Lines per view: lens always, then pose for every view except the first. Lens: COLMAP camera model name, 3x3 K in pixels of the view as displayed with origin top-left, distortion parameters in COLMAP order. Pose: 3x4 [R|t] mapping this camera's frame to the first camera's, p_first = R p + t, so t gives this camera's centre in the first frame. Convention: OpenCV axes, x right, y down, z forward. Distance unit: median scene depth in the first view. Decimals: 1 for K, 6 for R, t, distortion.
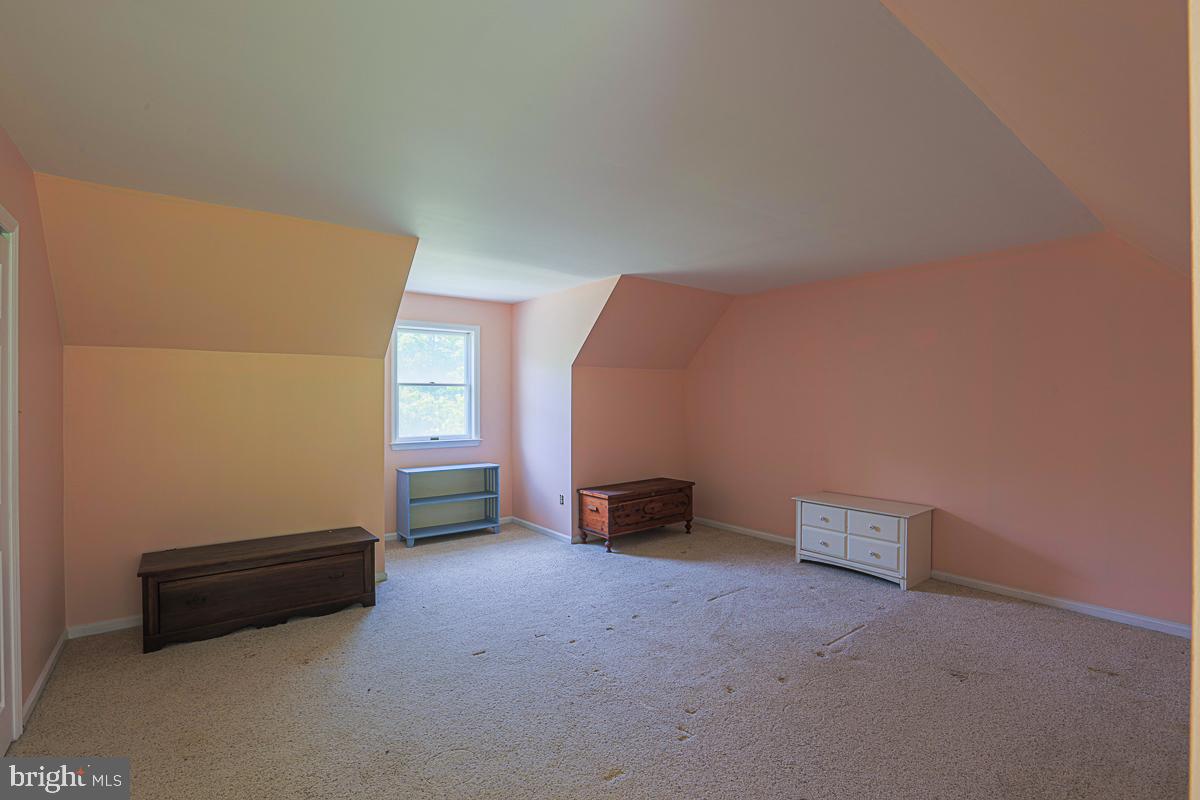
lens RADIAL K [[546.0, 0, 602.0], [0, 546.0, 399.9], [0, 0, 1]] dist [-0.047057, 0.013656]
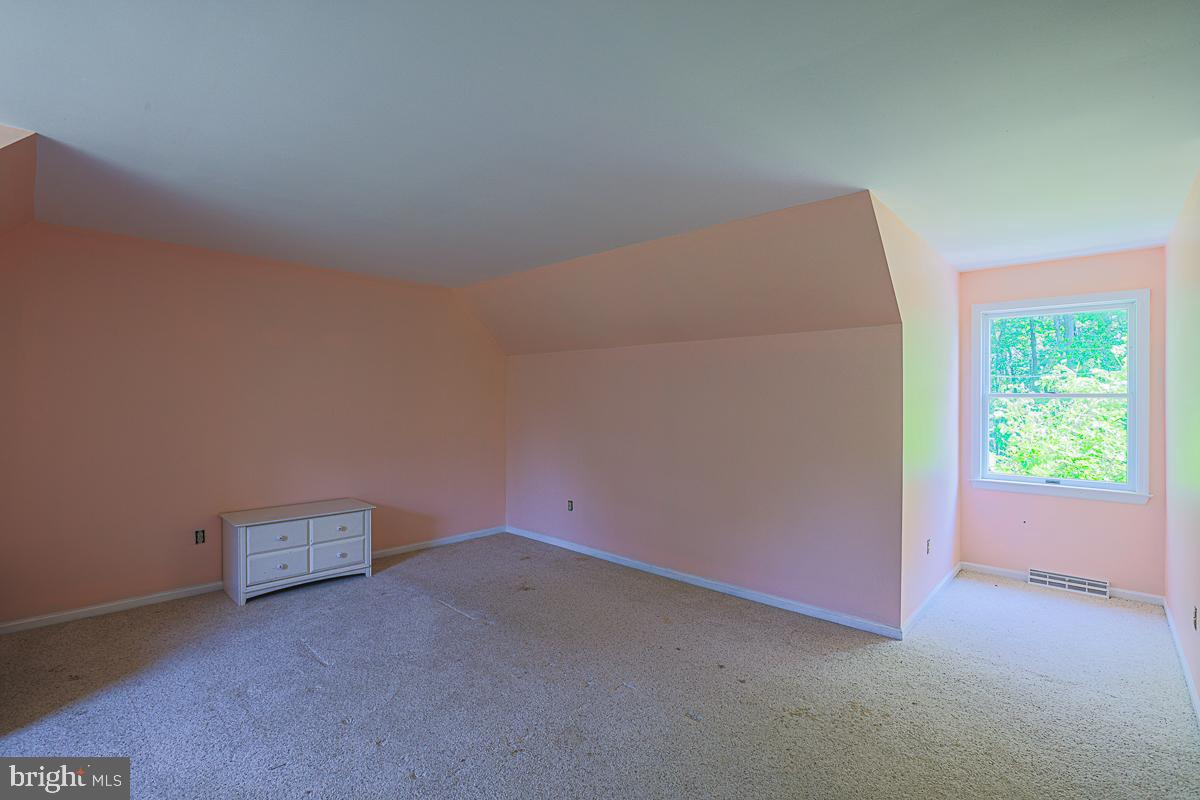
lens RADIAL K [[546.0, 0, 602.0], [0, 546.0, 399.9], [0, 0, 1]] dist [-0.047057, 0.013656]
pose [[-0.148766, -0.005899, 0.988855, -0.543034], [-0.004045, 0.999977, 0.005357, -0.008559], [-0.988864, -0.003203, -0.148786, 0.656341]]
